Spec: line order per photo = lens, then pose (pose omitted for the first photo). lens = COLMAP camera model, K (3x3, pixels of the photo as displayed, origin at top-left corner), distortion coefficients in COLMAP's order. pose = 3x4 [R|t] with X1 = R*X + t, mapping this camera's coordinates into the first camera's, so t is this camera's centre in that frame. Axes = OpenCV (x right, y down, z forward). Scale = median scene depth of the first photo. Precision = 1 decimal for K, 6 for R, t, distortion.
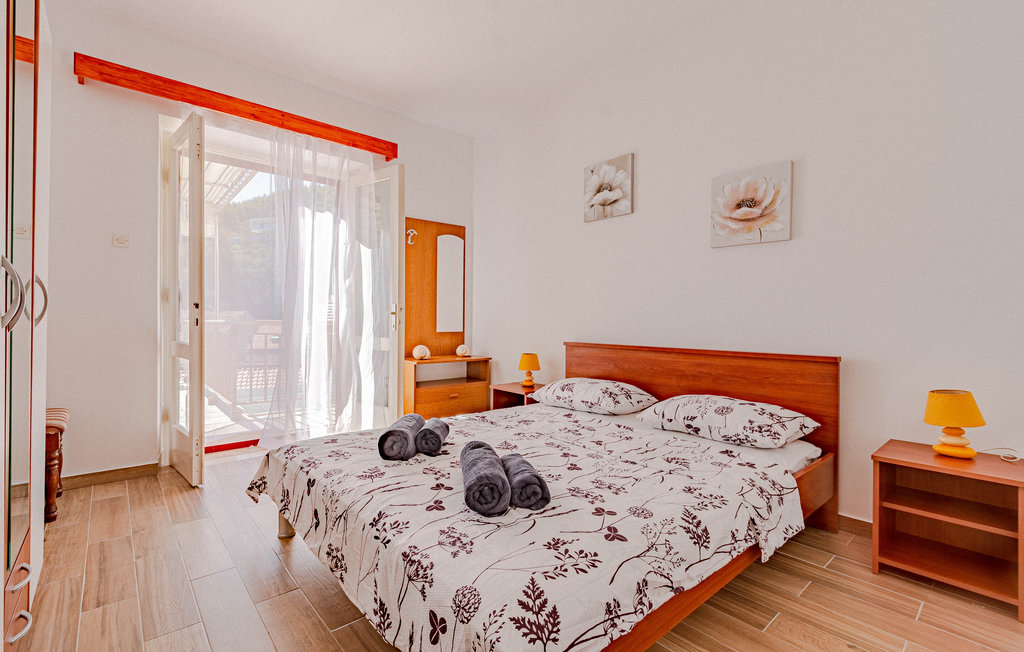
lens RADIAL K [[458.6, 0, 504.7], [0, 458.6, 323.6], [0, 0, 1]] dist [-0.001732, -0.000683]
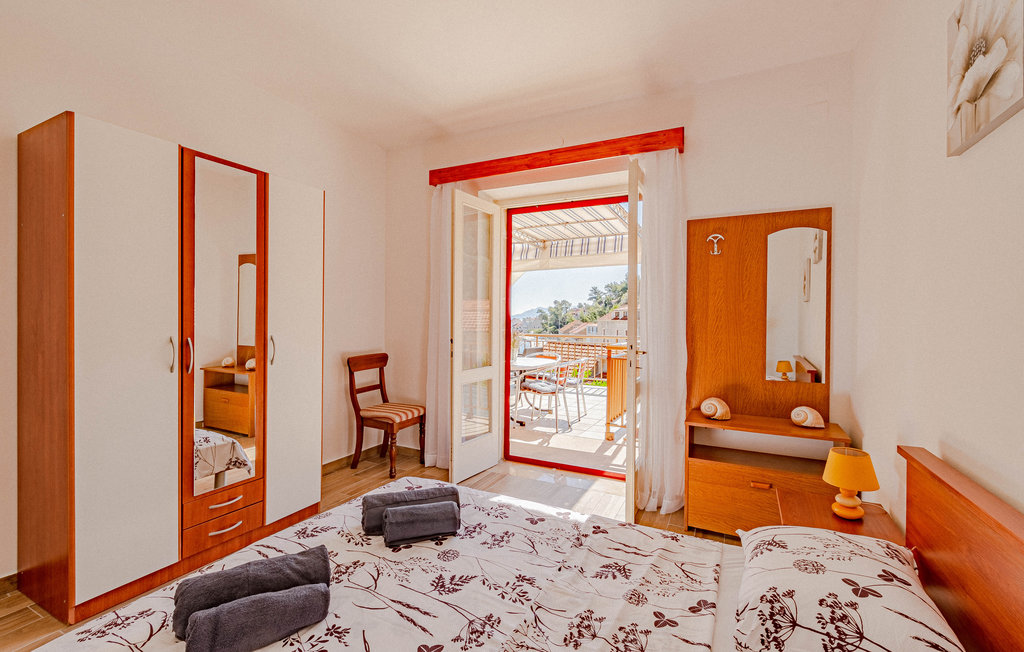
lens RADIAL K [[458.6, 0, 504.7], [0, 458.6, 323.6], [0, 0, 1]] dist [-0.001732, -0.000683]
pose [[0.367026, 0.006620, -0.930187, 0.450966], [-0.013046, 0.999913, 0.001969, -0.080930], [0.930119, 0.011413, 0.367080, 0.559302]]
